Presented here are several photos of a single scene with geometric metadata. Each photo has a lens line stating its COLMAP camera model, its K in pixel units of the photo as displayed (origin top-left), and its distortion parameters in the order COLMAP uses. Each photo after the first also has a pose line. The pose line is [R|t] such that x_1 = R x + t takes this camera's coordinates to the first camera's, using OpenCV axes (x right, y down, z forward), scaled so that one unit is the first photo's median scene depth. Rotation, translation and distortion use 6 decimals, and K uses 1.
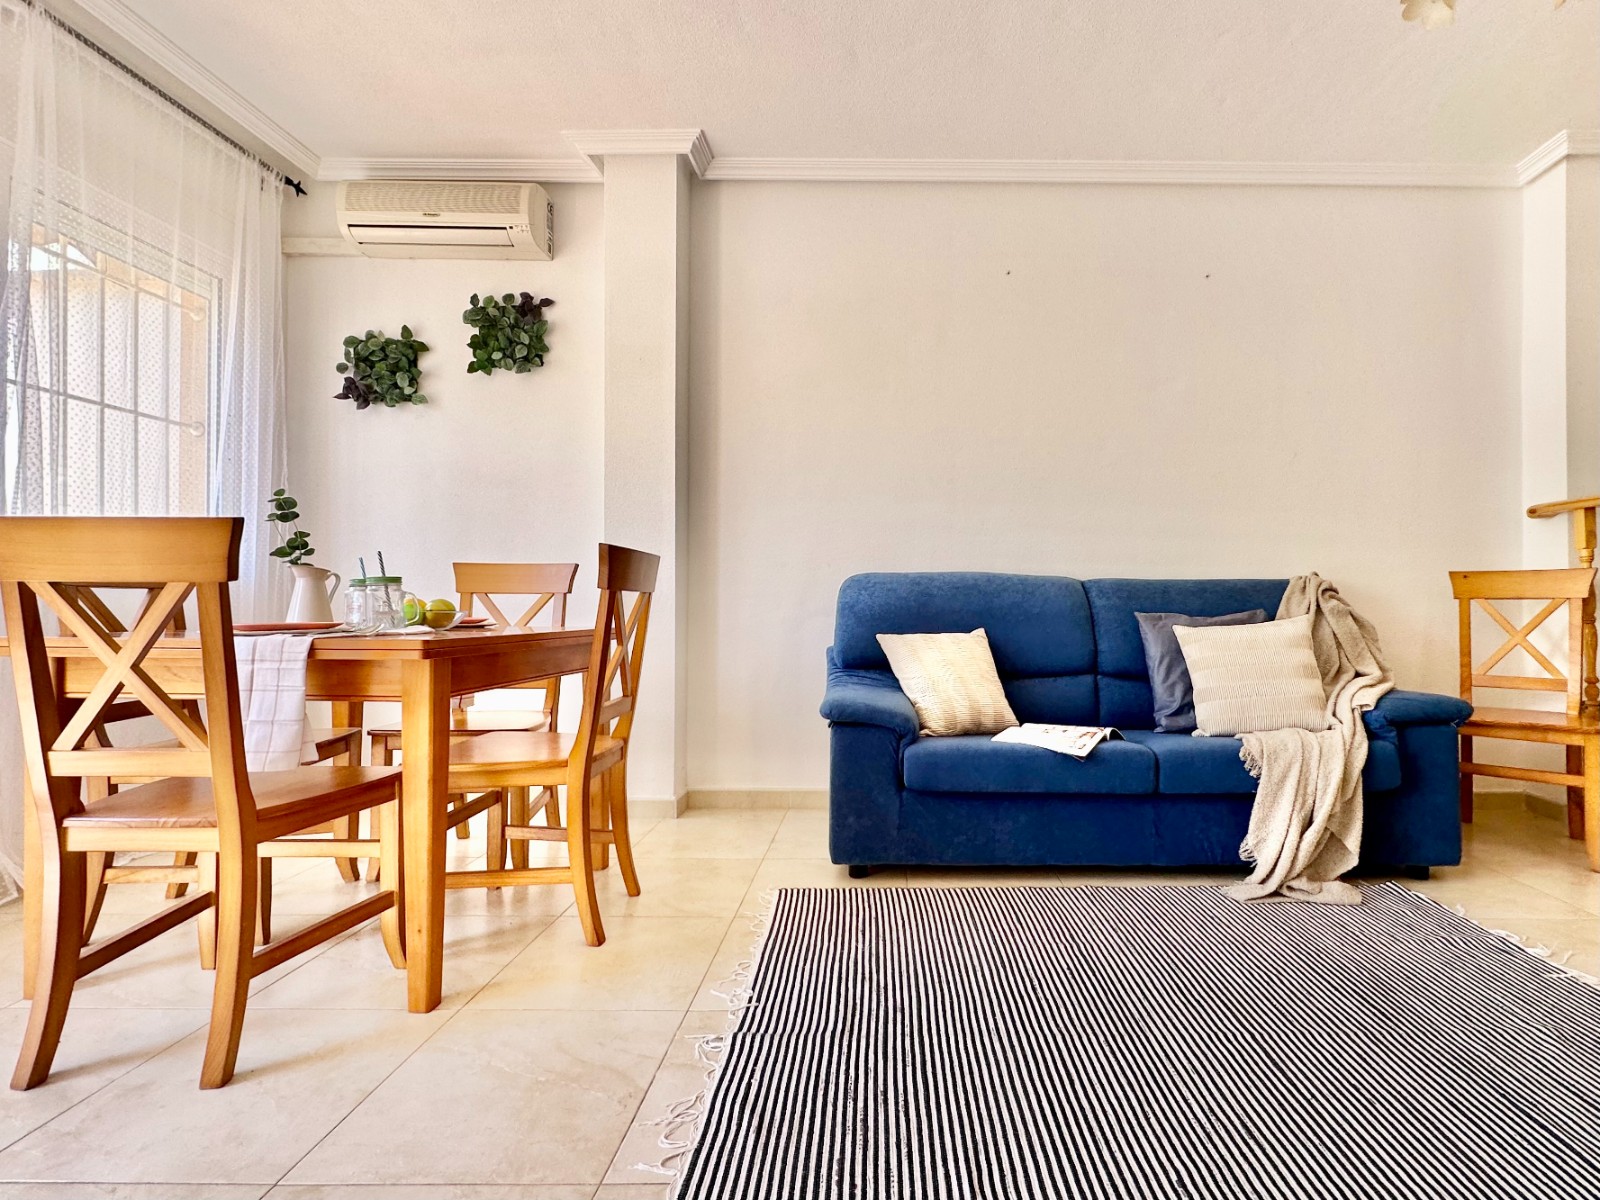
lens RADIAL K [[744.7, 0, 918.3], [0, 744.7, 596.8], [0, 0, 1]] dist [-0.001333, 0.000076]
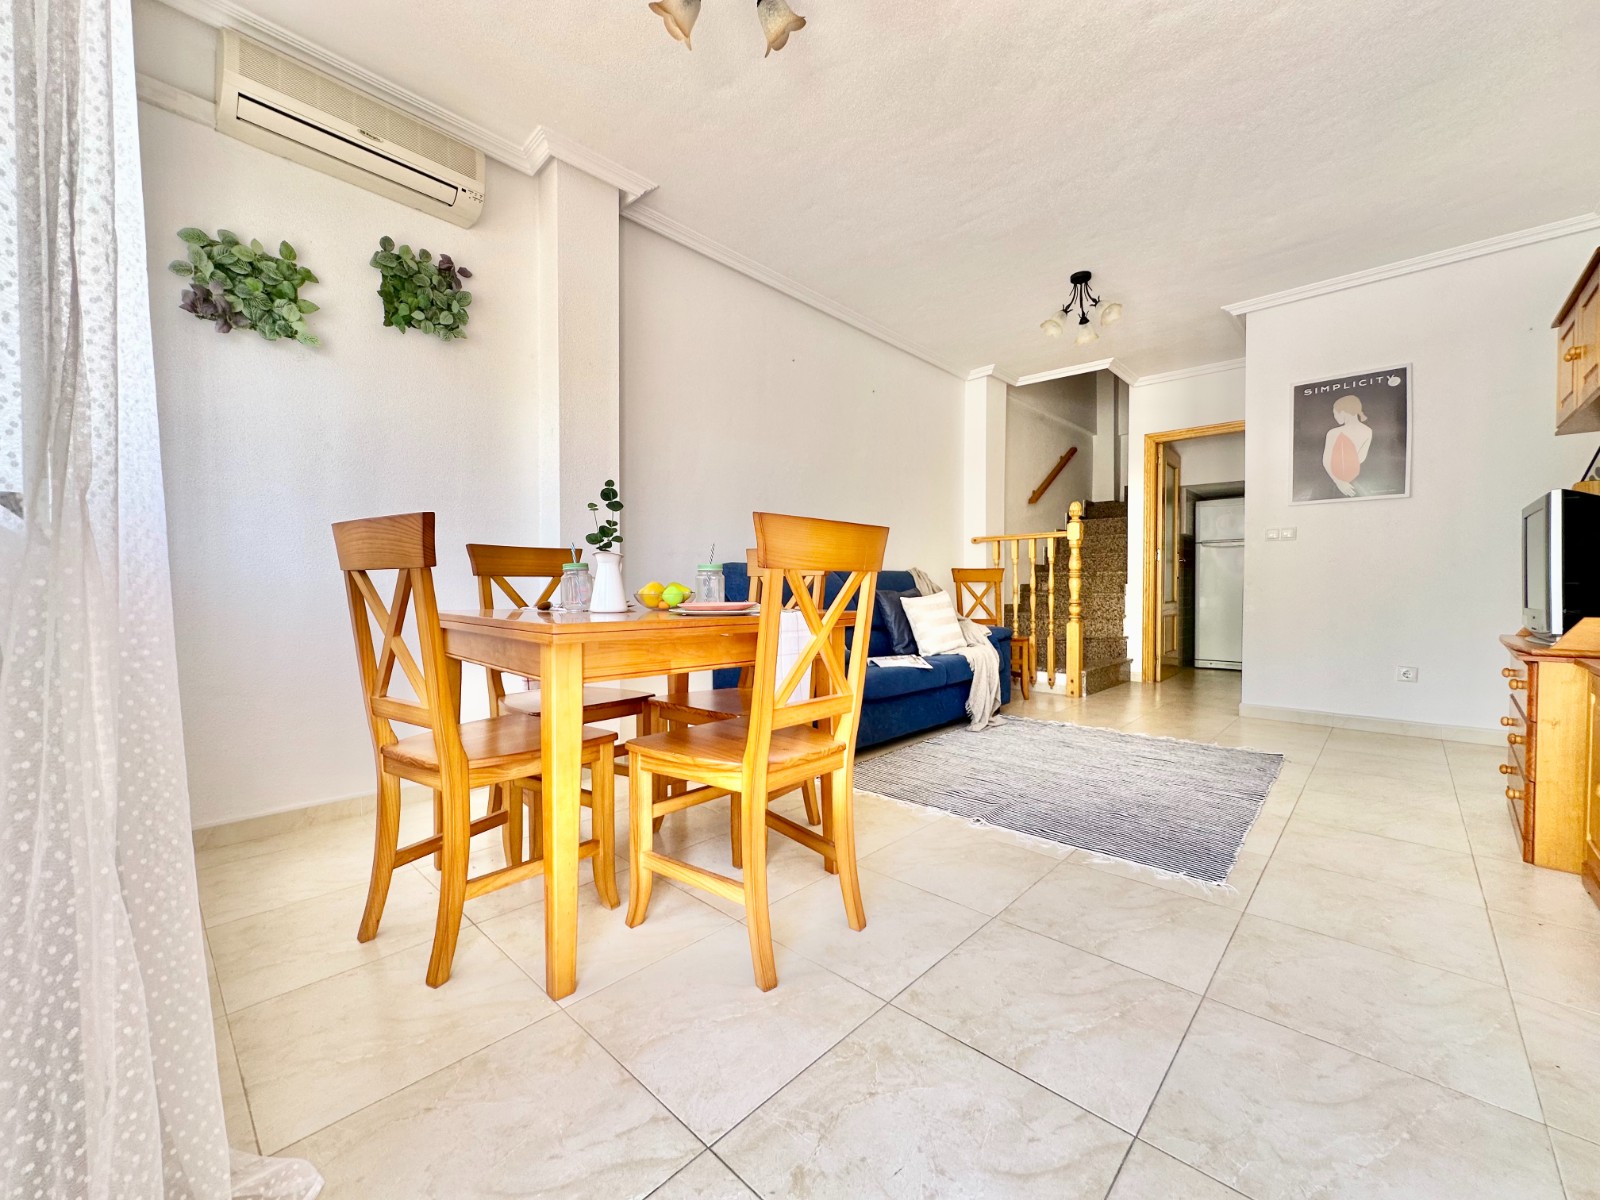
lens RADIAL K [[667.4, 0, 771.3], [0, 667.4, 600.1], [0, 0, 1]] dist [-0.000283, 0.000027]
pose [[0.685229, -0.019050, 0.728079, -0.958123], [-0.005783, 0.999484, 0.031594, -0.003109], [-0.728305, -0.025860, 0.684765, 0.124150]]
